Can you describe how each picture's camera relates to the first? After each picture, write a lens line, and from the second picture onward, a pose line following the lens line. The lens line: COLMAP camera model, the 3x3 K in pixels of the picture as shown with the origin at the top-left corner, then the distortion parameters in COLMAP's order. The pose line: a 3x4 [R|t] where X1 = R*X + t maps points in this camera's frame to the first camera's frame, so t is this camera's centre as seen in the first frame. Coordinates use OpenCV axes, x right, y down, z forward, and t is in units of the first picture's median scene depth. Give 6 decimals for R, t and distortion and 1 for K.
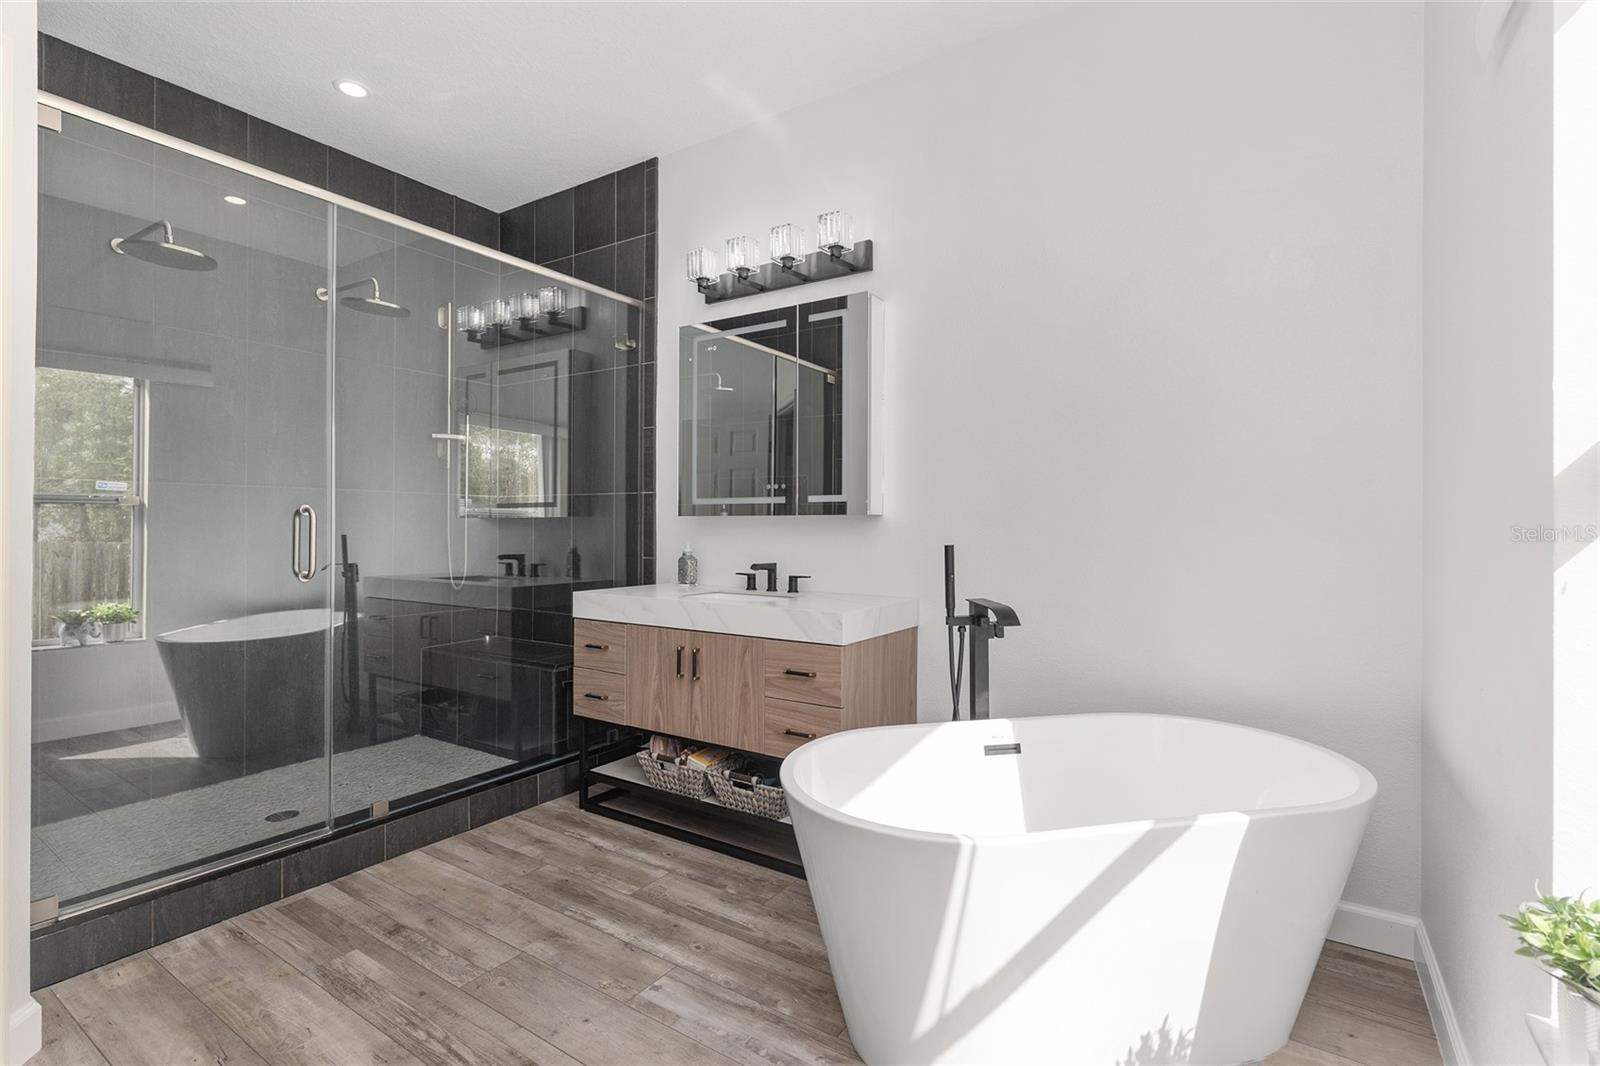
lens RADIAL K [[740.1, 0, 801.5], [0, 740.1, 521.7], [0, 0, 1]] dist [-0.001990, -0.000322]
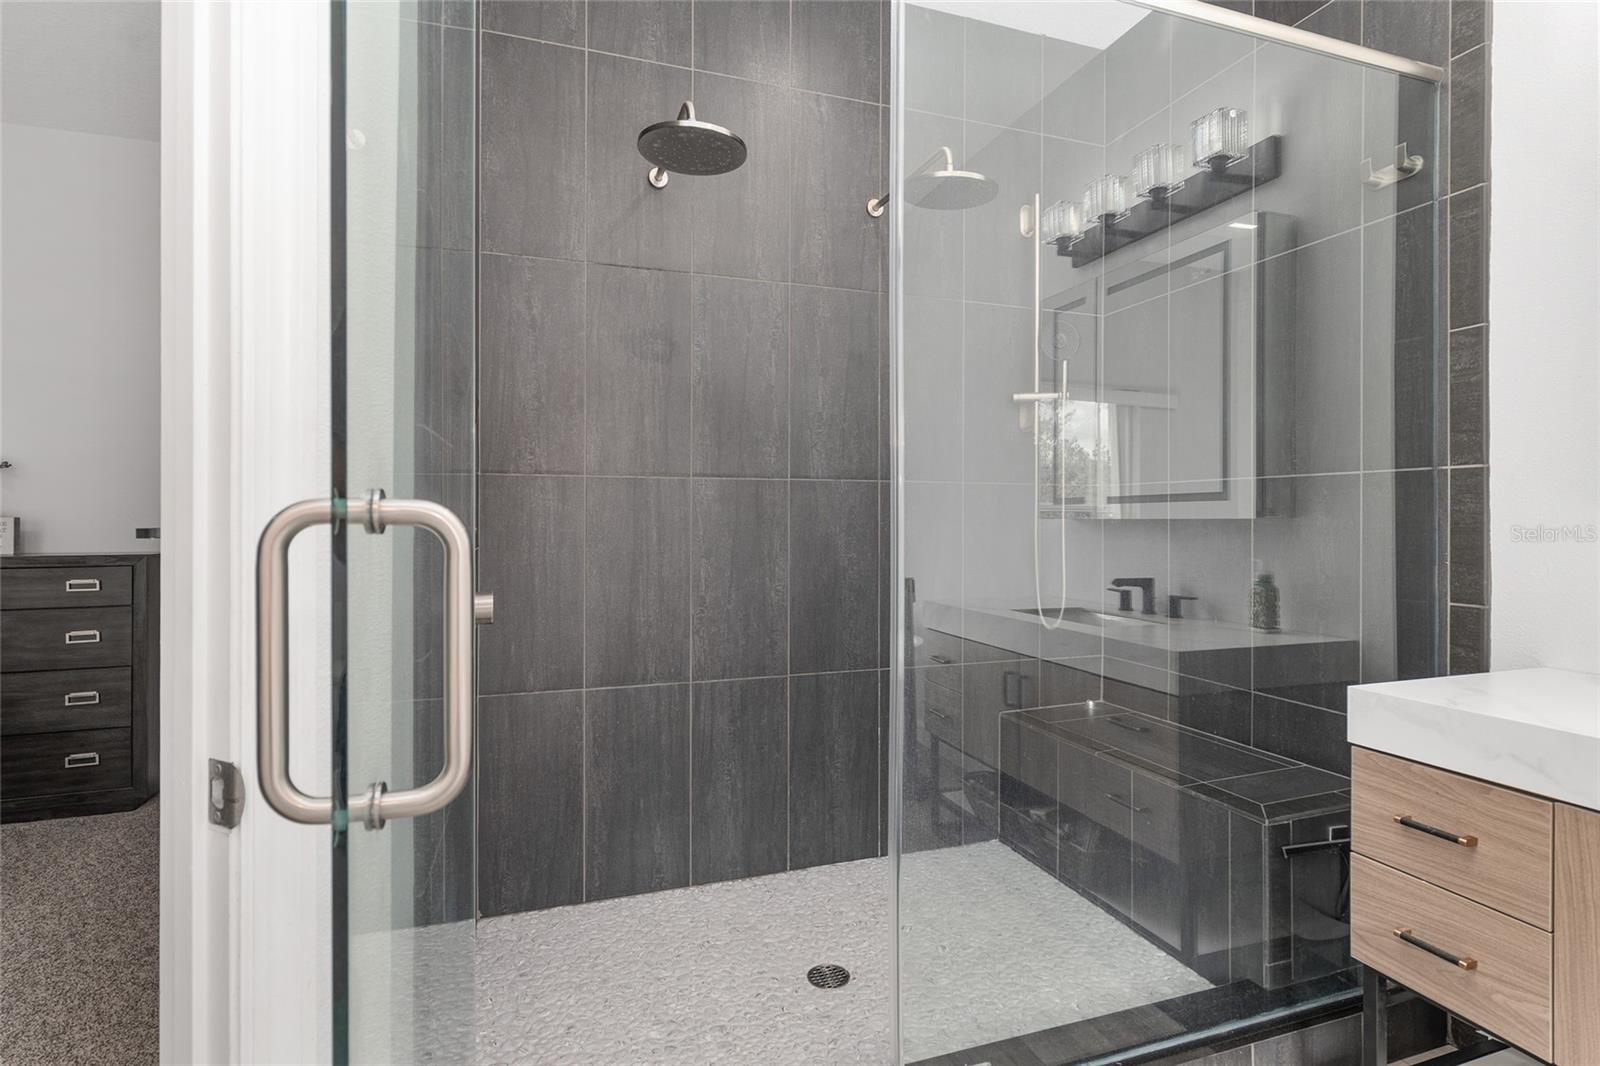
lens RADIAL K [[785.9, 0, 801.8], [0, 785.9, 524.3], [0, 0, 1]] dist [-0.000236, 0.000061]
pose [[0.791077, 0.002138, -0.611713, -0.220504], [0.003536, 0.999961, 0.008067, -0.007833], [0.611706, -0.008545, 0.791039, 0.326411]]
